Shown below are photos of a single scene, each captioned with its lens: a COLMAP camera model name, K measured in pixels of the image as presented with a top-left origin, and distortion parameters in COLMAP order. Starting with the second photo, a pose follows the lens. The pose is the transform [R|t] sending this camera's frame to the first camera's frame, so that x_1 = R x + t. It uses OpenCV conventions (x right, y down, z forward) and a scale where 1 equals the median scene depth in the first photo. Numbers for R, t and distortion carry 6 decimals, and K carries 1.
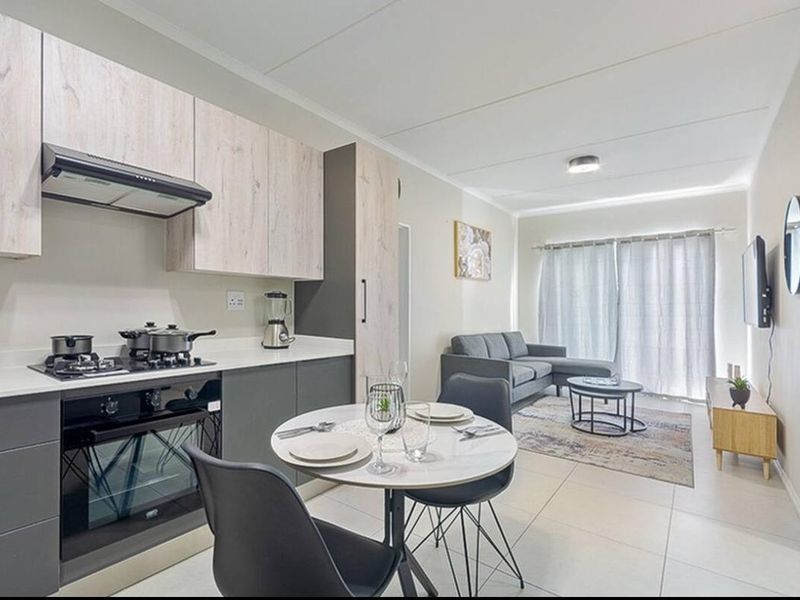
lens RADIAL K [[405.9, 0, 366.9], [0, 405.9, 295.9], [0, 0, 1]] dist [0.001475, -0.001390]
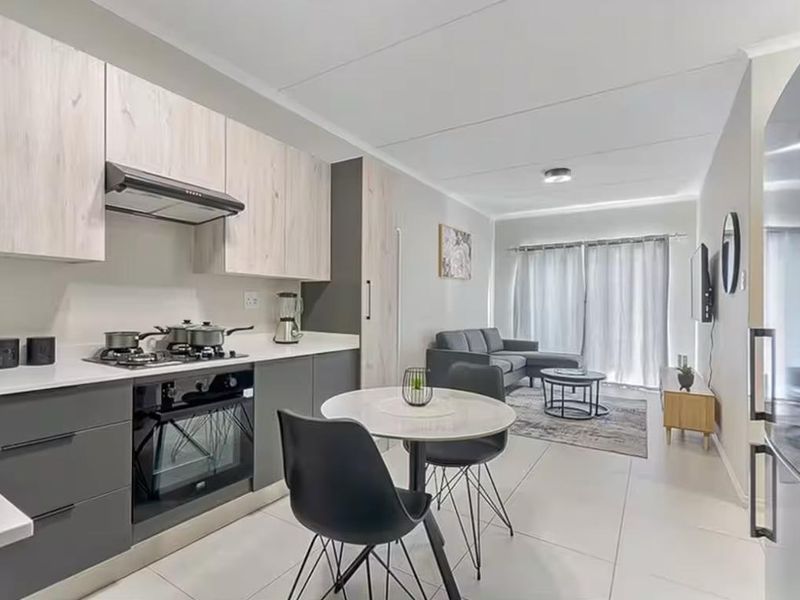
lens RADIAL K [[410.9, 0, 370.1], [0, 410.9, 301.4], [0, 0, 1]] dist [-0.000186, 0.000920]
pose [[0.997110, -0.001138, 0.075957, -0.074928], [-0.000291, 0.999823, 0.018802, -0.004125], [-0.075965, -0.018770, 0.996934, -0.103706]]
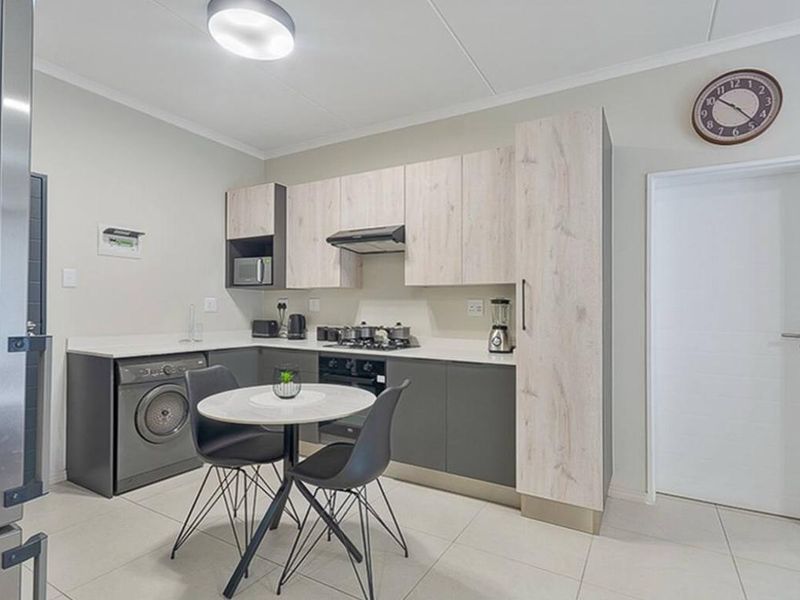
lens RADIAL K [[415.8, 0, 419.4], [0, 415.8, 310.1], [0, 0, 1]] dist [0.003098, 0.000310]
pose [[0.176247, -0.013296, -0.984256, 0.695624], [0.016046, 0.999815, -0.010633, 0.024910], [0.984215, -0.013919, 0.176428, 0.536228]]
